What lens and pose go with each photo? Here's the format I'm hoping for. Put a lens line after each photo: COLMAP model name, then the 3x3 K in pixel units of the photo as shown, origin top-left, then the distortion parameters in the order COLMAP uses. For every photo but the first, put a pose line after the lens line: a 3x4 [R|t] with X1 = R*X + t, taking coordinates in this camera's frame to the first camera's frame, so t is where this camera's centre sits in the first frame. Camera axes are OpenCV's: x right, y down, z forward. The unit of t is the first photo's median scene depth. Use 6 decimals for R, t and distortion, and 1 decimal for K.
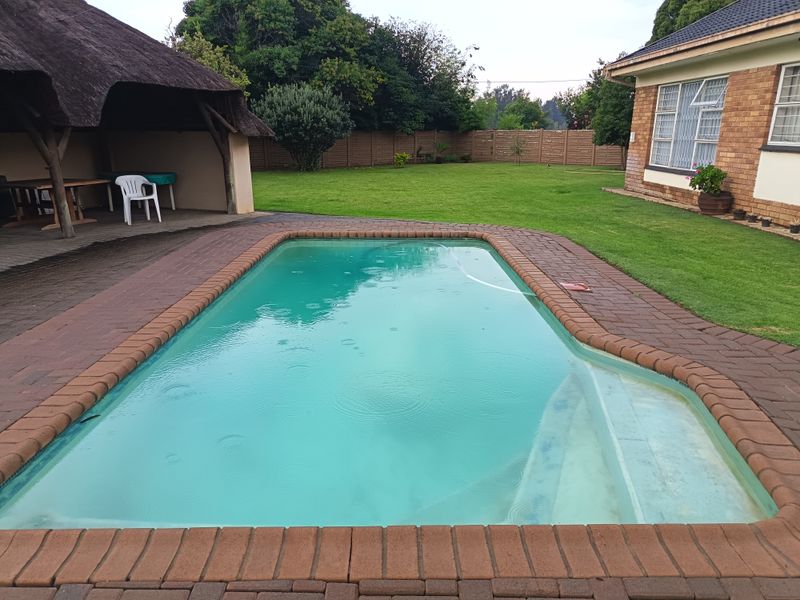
lens RADIAL K [[548.8, 0, 400.0], [0, 548.8, 300.0], [0, 0, 1]] dist [-0.001242, -0.001501]
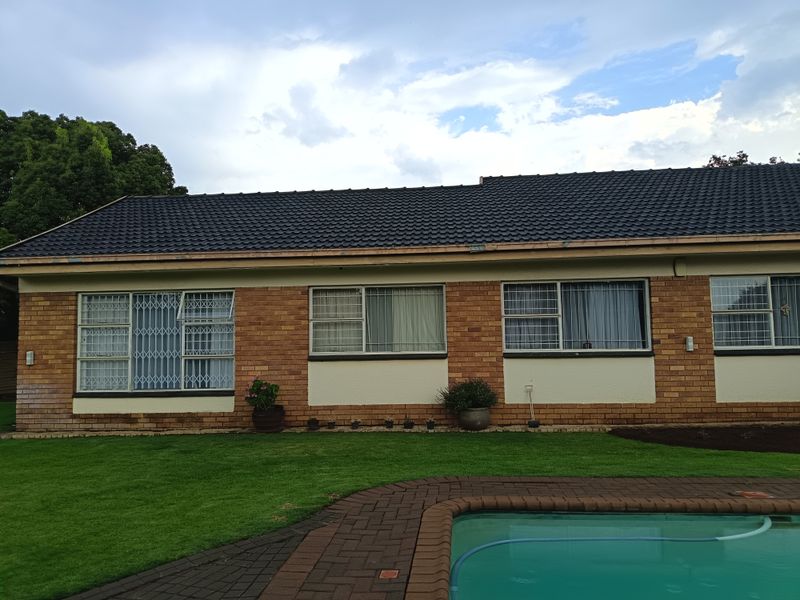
lens RADIAL K [[548.8, 0, 400.0], [0, 548.8, 300.0], [0, 0, 1]] dist [-0.001242, -0.001501]
pose [[0.073345, 0.063457, 0.995286, -0.346710], [0.314838, 0.945467, -0.083482, -0.216949], [-0.946307, 0.319477, 0.049366, 0.670777]]
